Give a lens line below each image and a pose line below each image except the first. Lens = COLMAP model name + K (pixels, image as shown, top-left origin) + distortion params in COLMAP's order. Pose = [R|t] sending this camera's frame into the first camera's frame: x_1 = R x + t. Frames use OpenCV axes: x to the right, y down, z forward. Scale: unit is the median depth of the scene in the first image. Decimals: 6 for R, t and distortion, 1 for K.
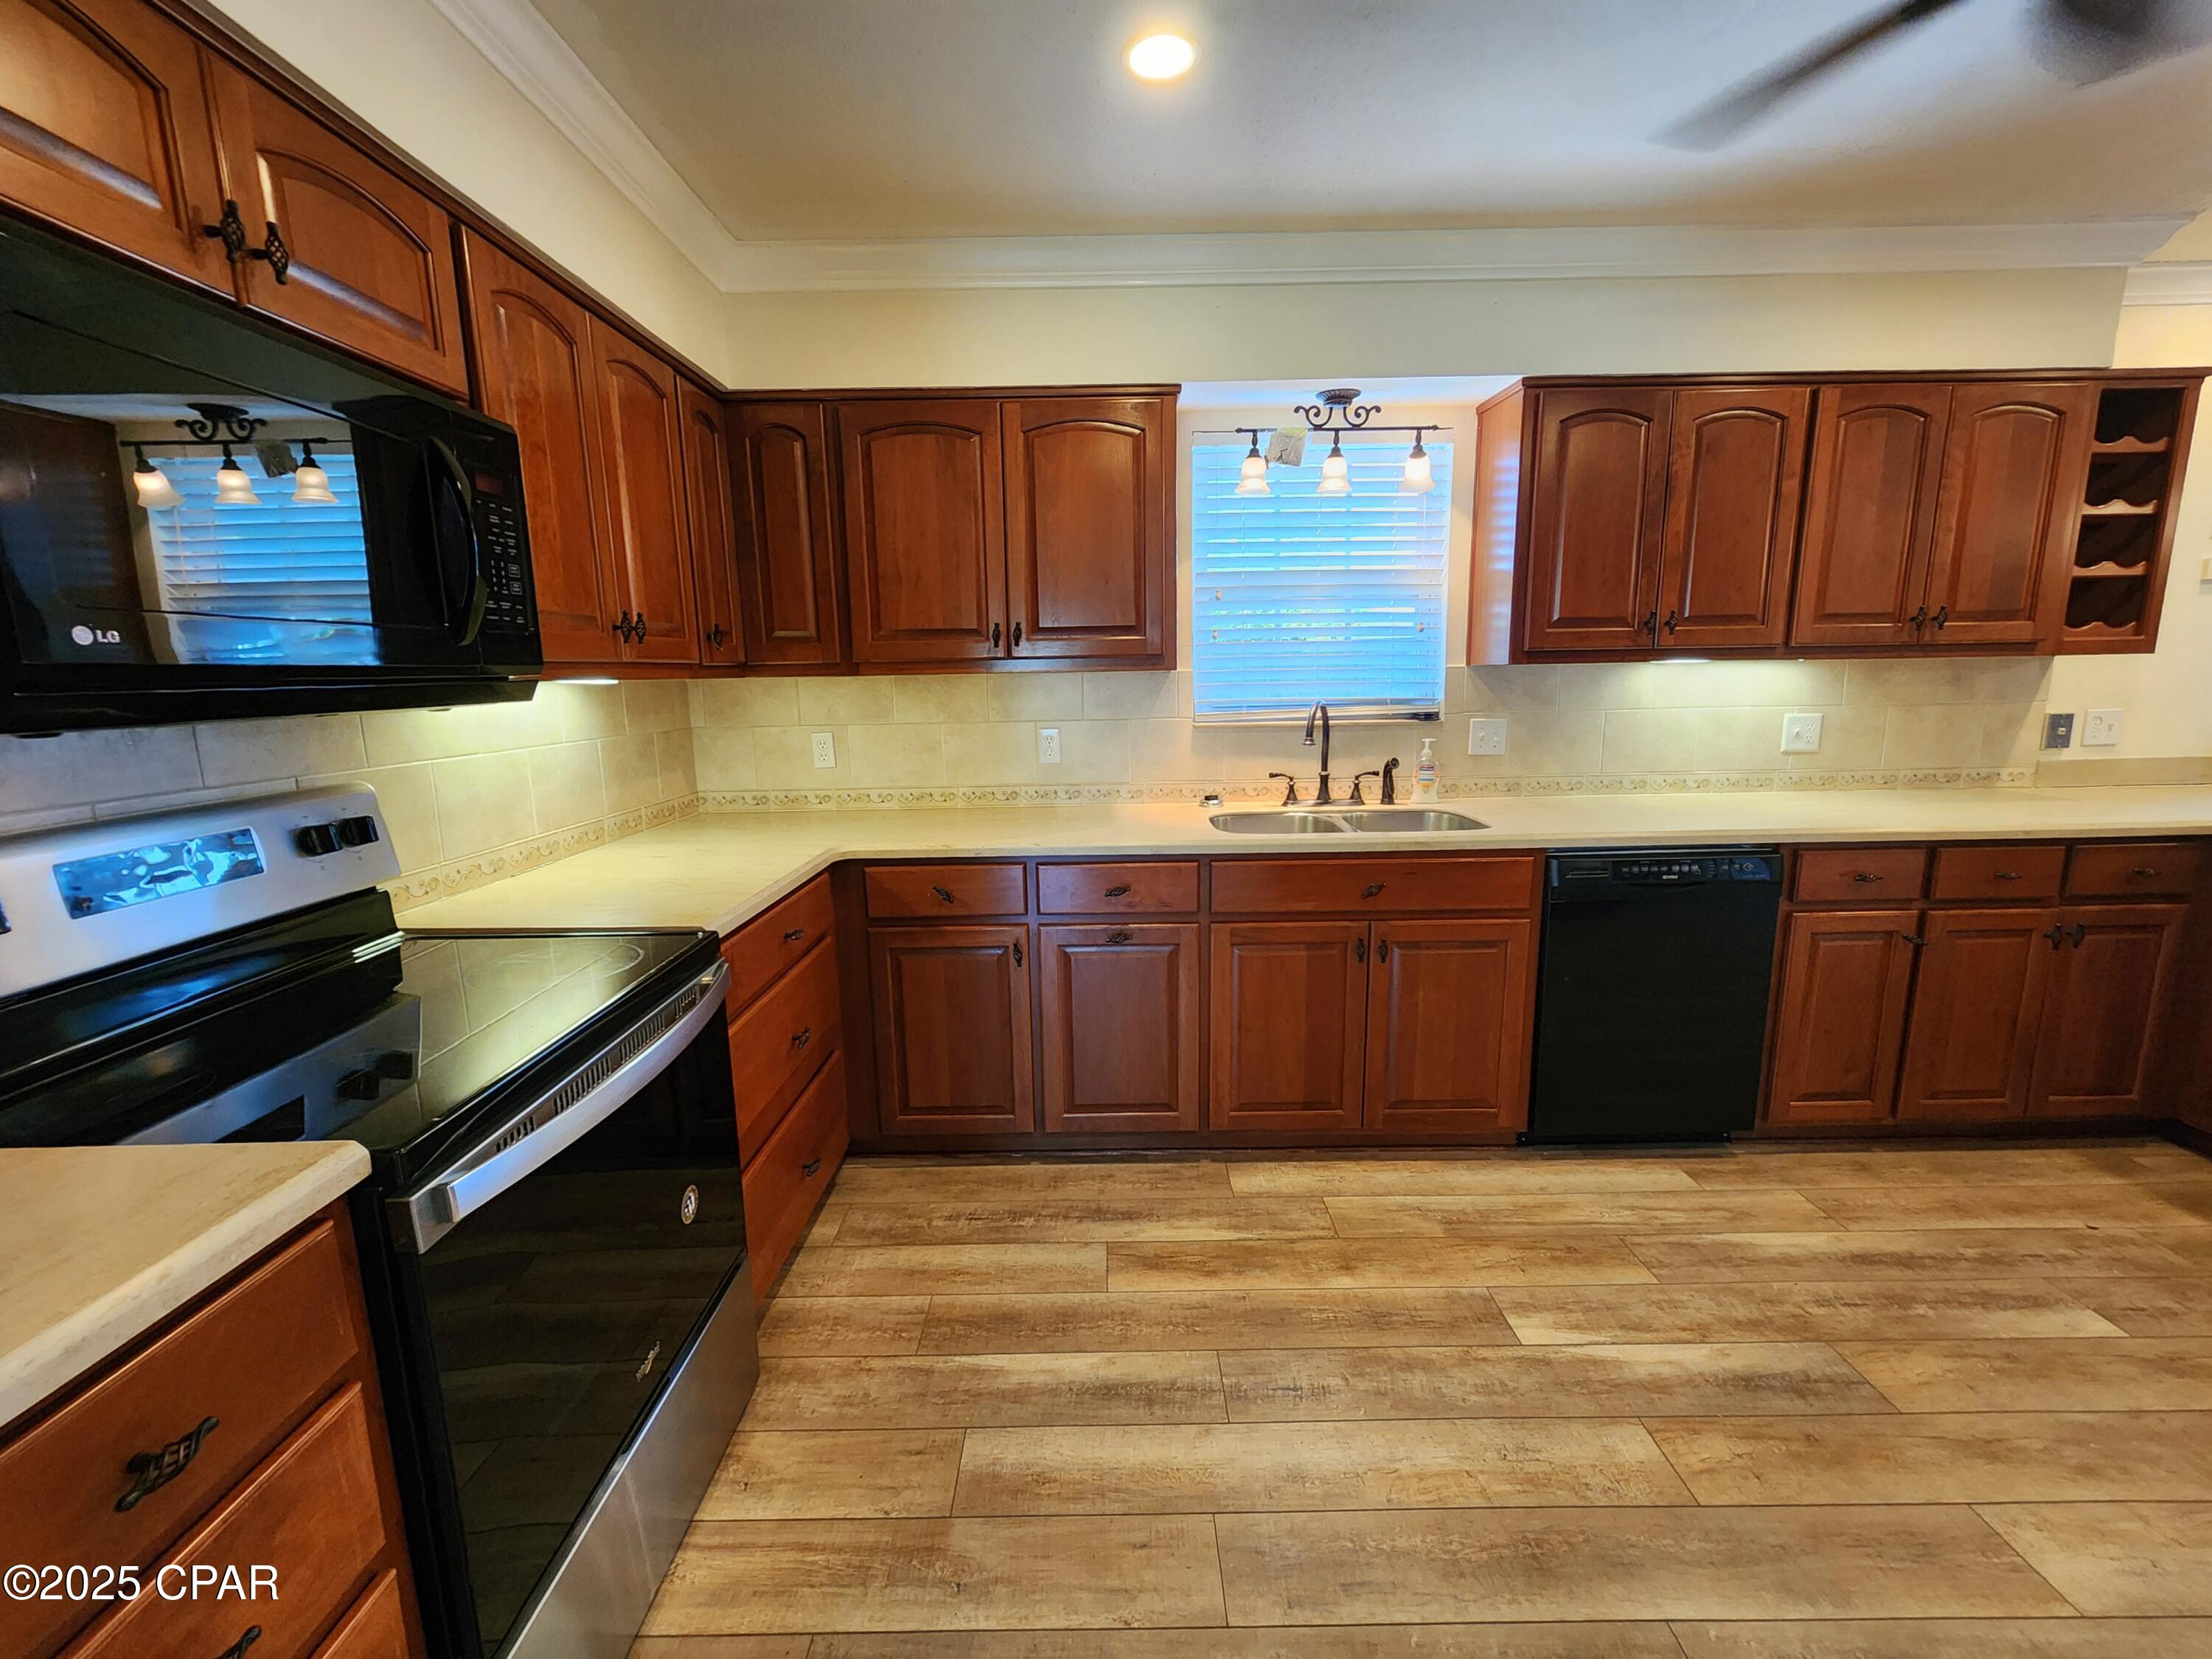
lens RADIAL K [[918.8, 0, 1109.7], [0, 918.8, 831.9], [0, 0, 1]] dist [0.001118, 0.000487]
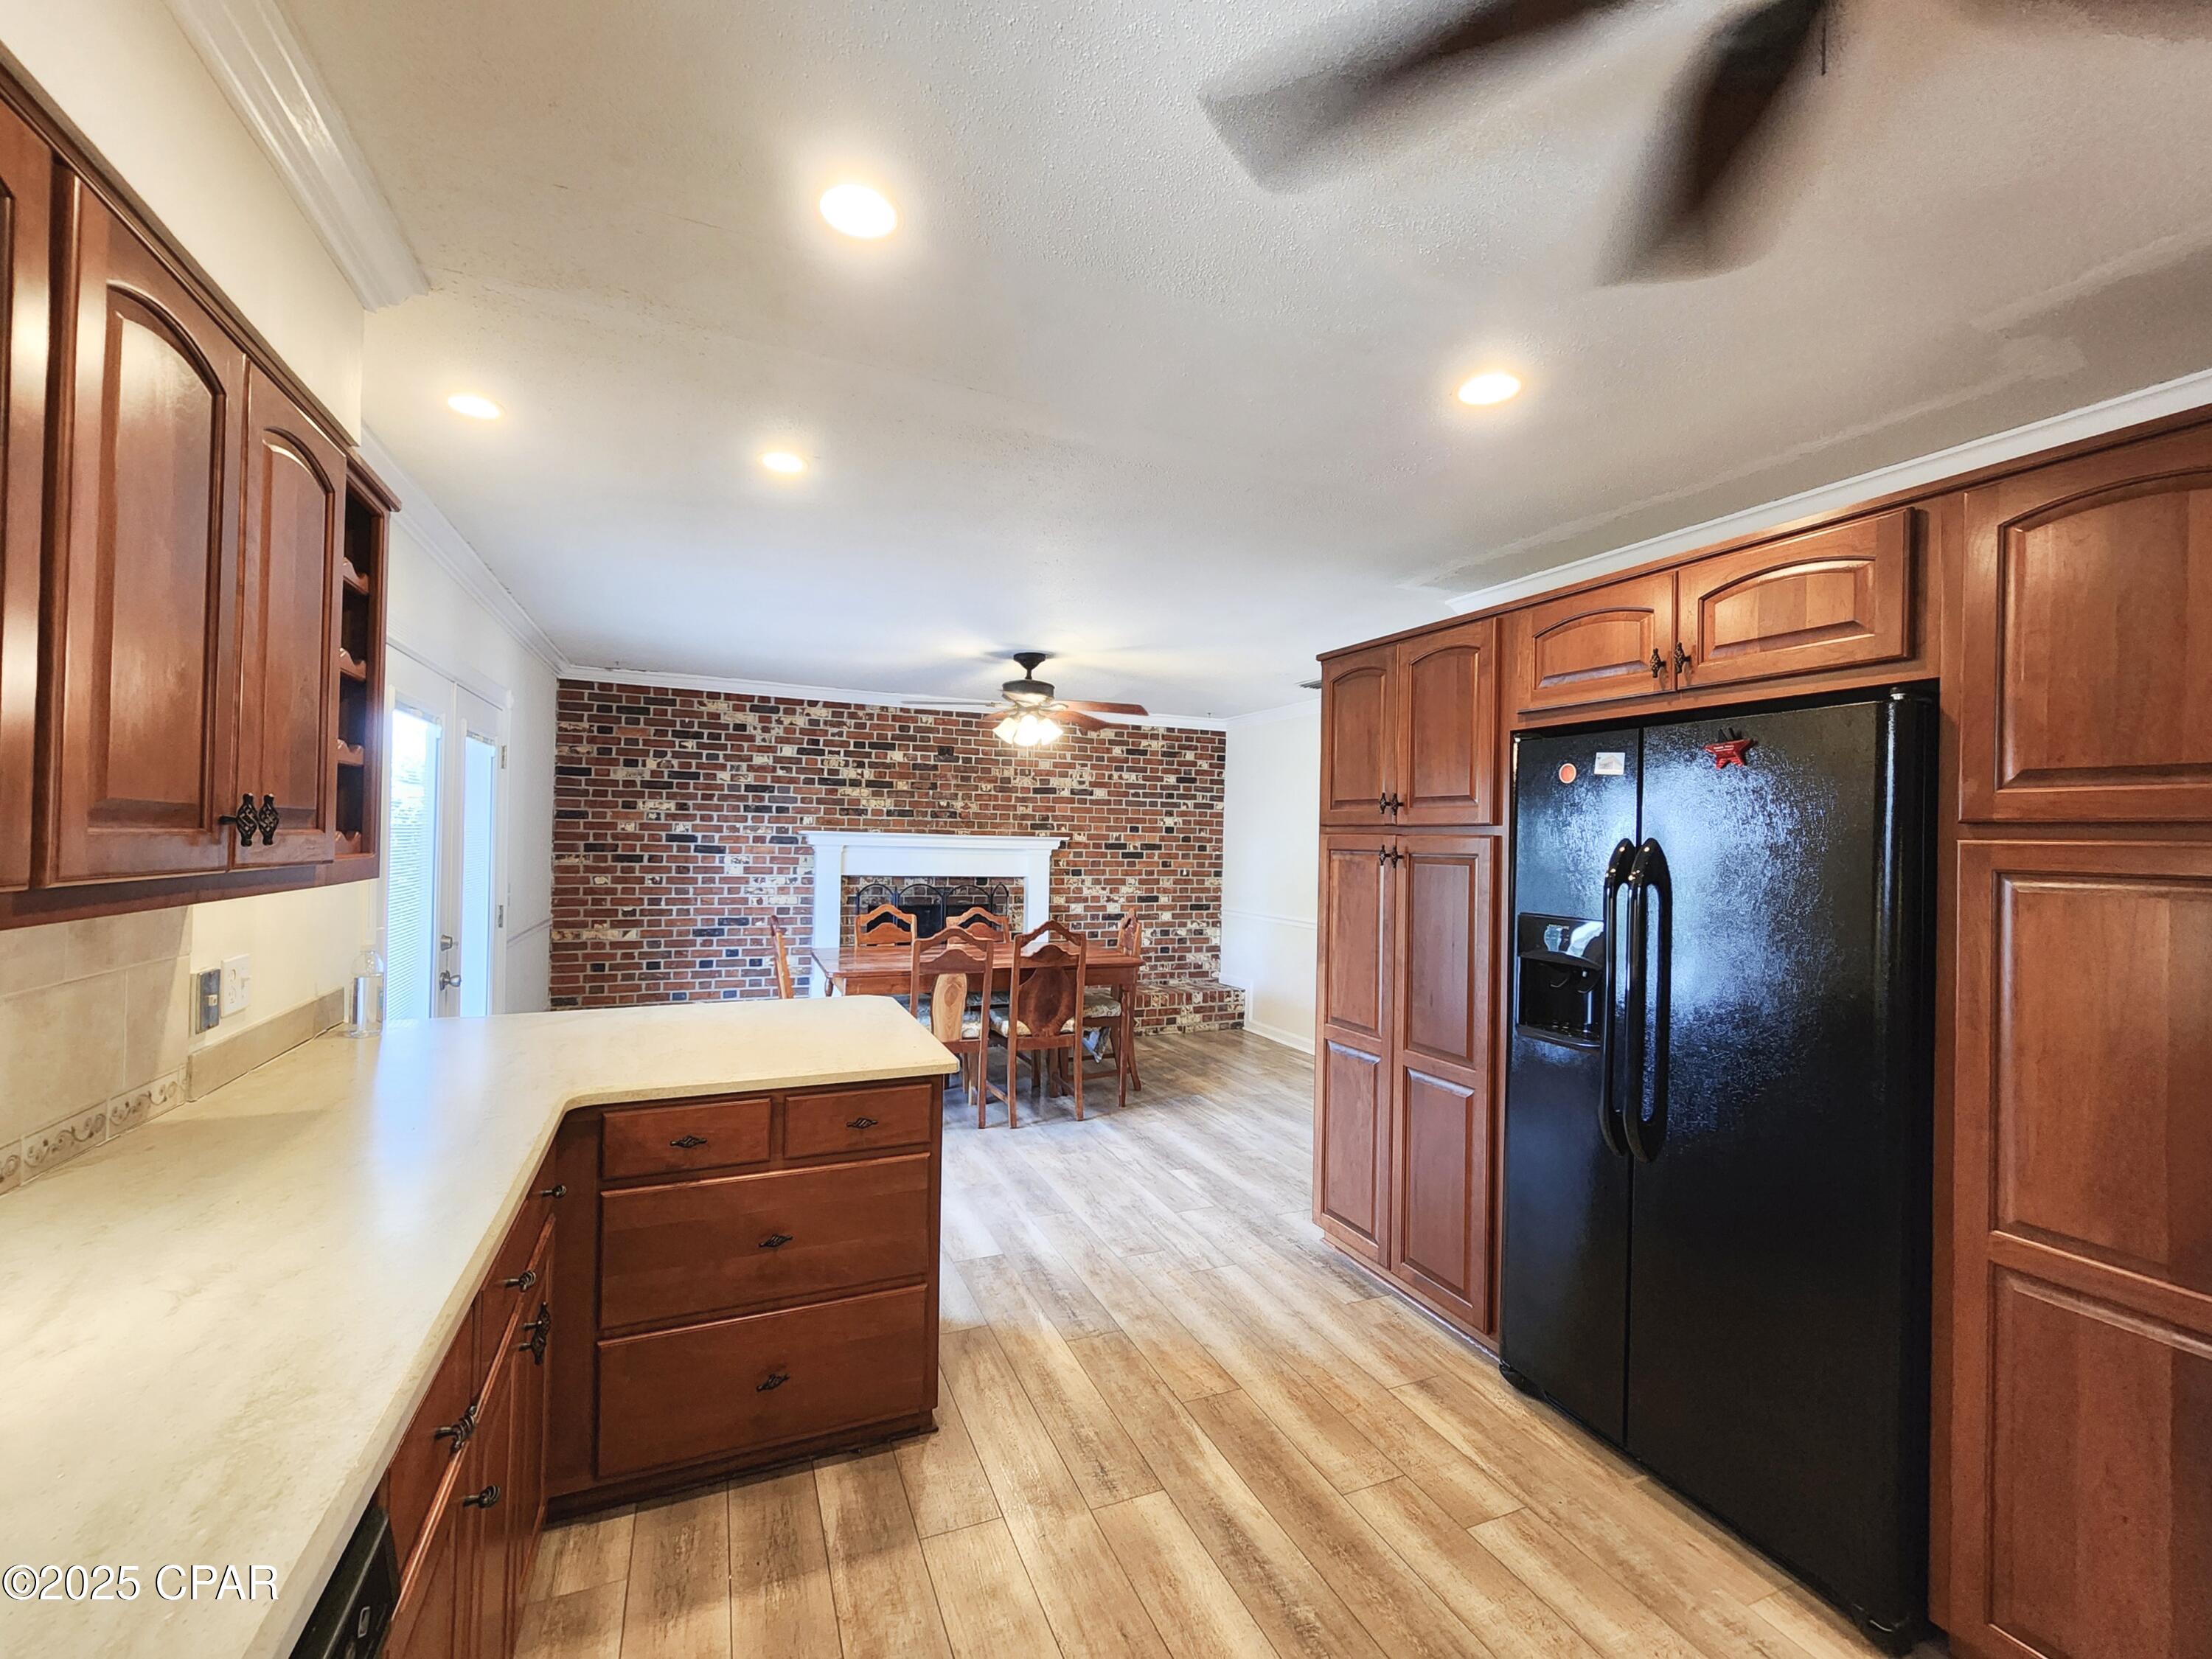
lens RADIAL K [[918.8, 0, 1109.7], [0, 918.8, 831.9], [0, 0, 1]] dist [0.001118, 0.000487]
pose [[-0.392426, 0.018247, 0.919603, 0.305514], [0.146601, 0.988263, 0.042950, -0.195262], [-0.908025, 0.151670, -0.390495, 0.844193]]
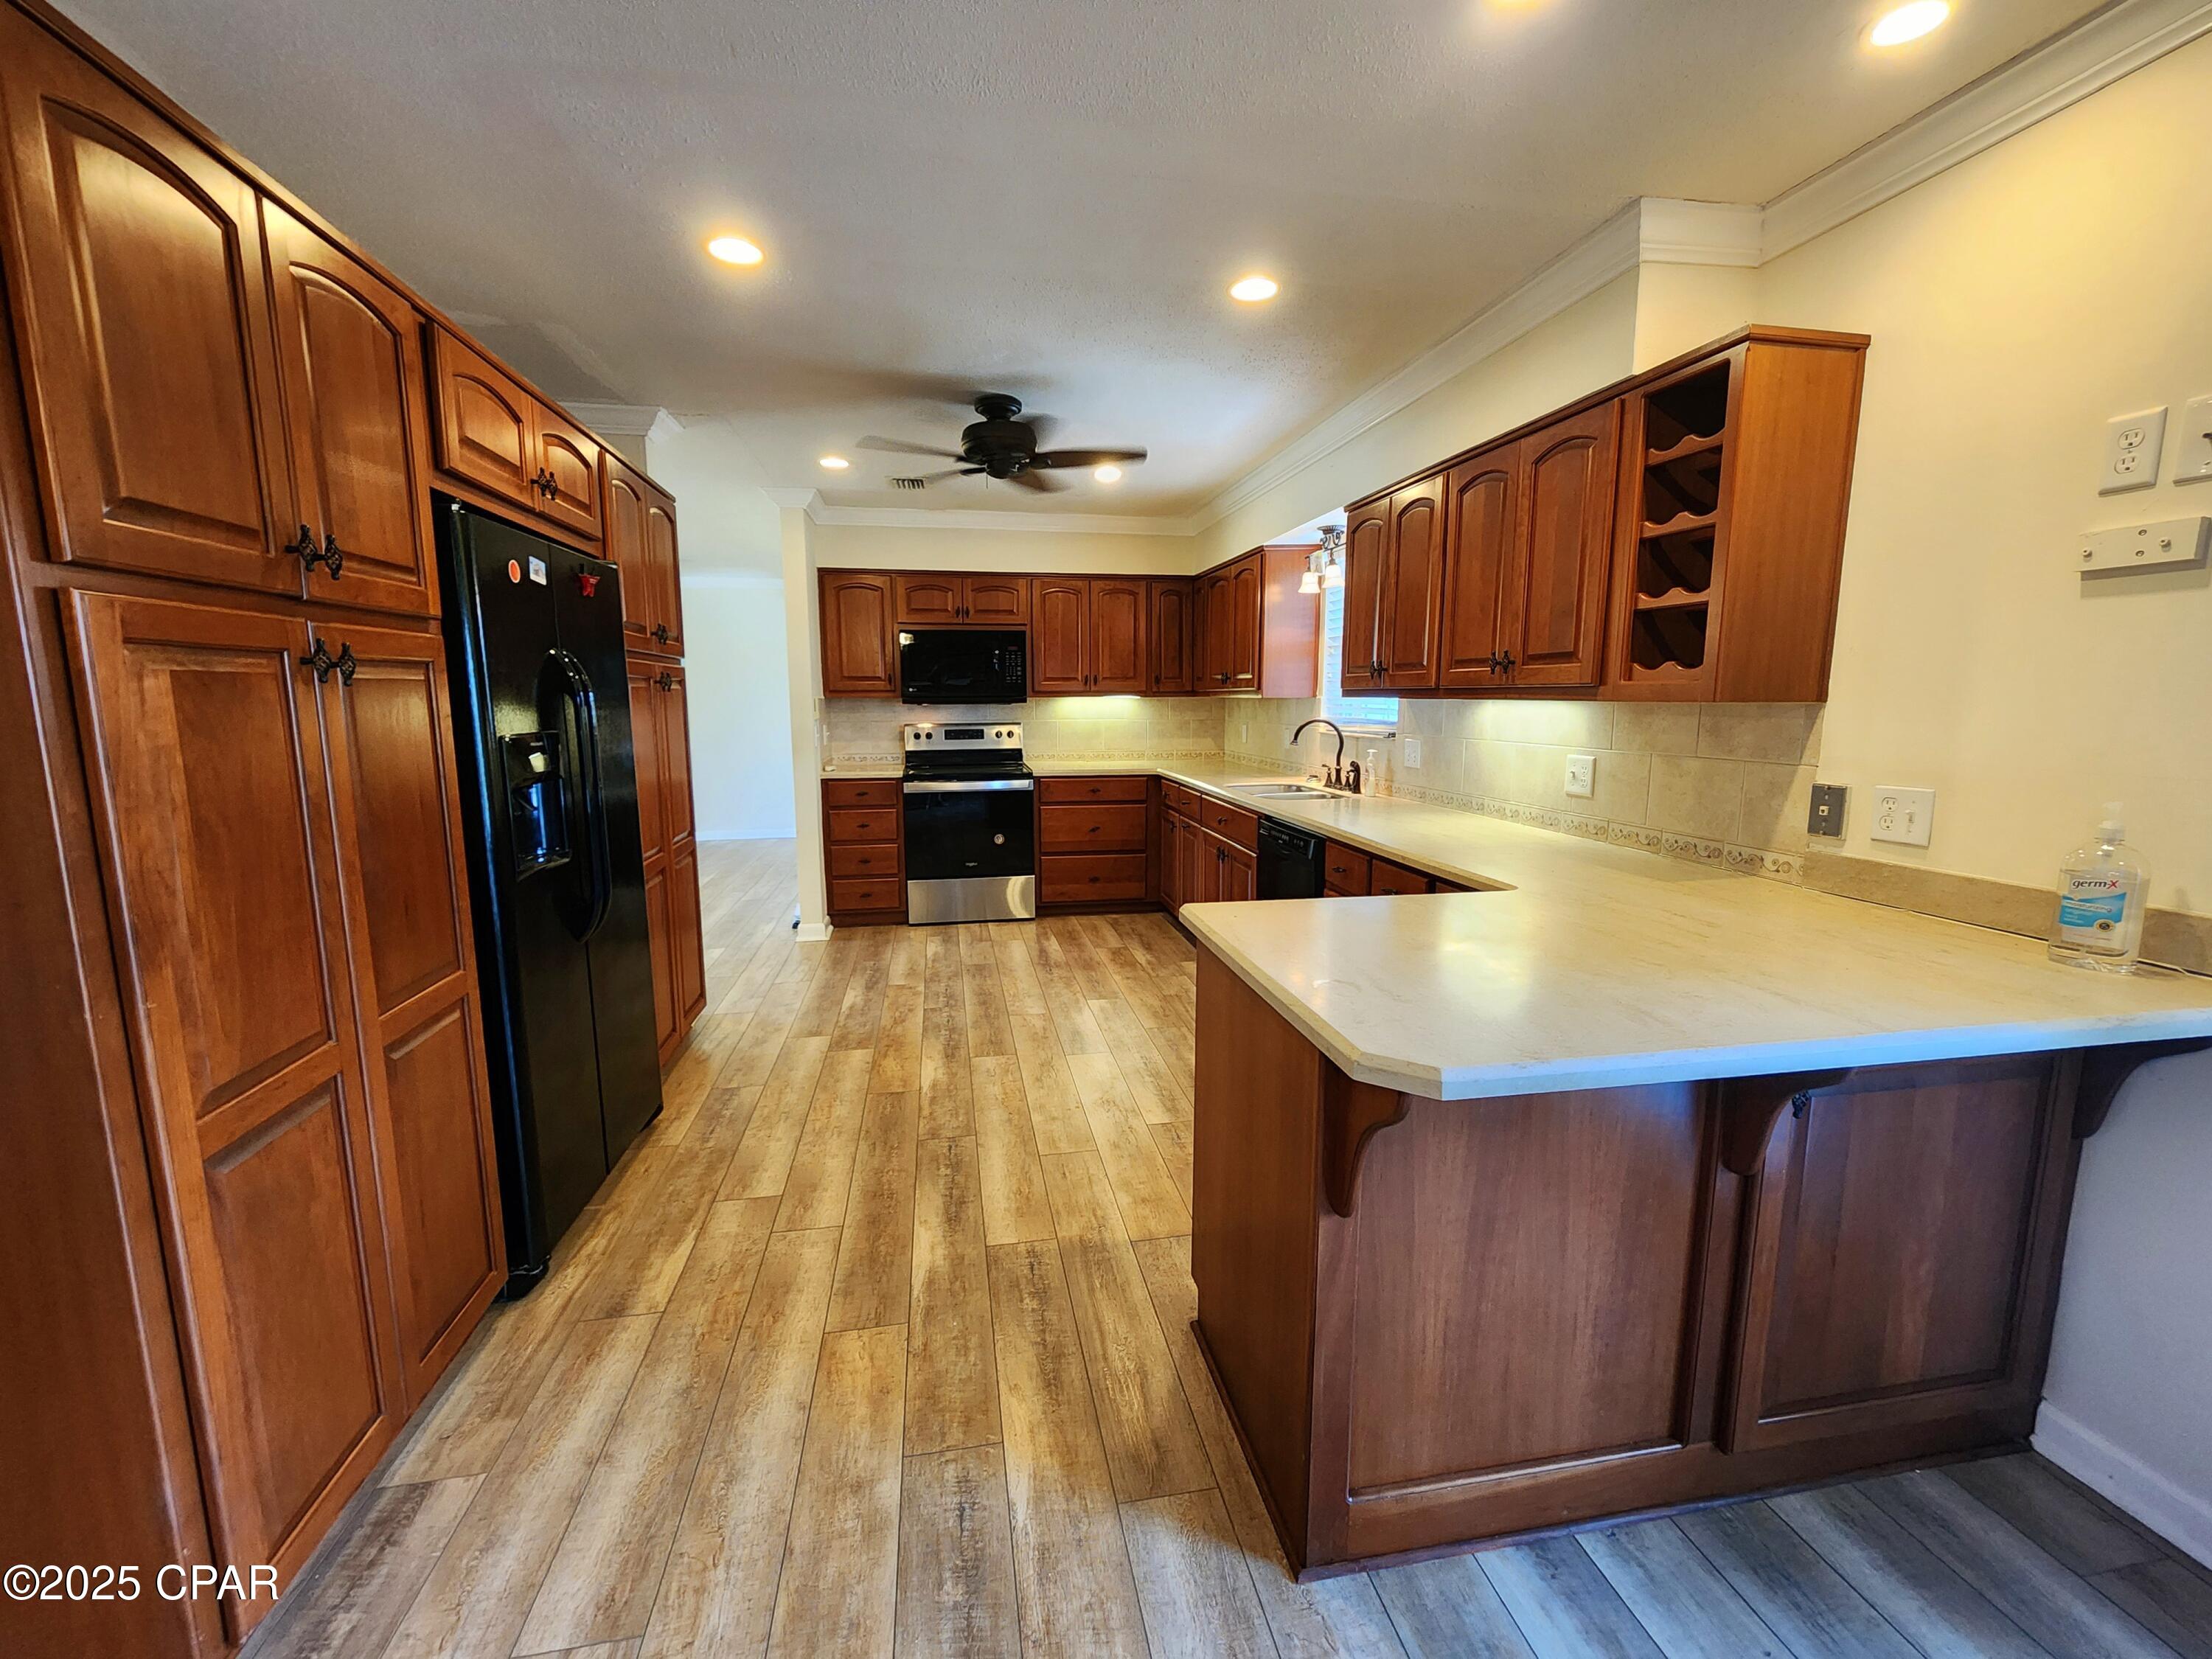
lens RADIAL K [[918.8, 0, 1109.7], [0, 918.8, 831.9], [0, 0, 1]] dist [0.001118, 0.000487]
pose [[0.177779, 0.161789, -0.970680, 1.986628], [-0.171414, 0.976404, 0.131349, -0.114275], [0.969026, 0.143037, 0.201318, 0.421869]]
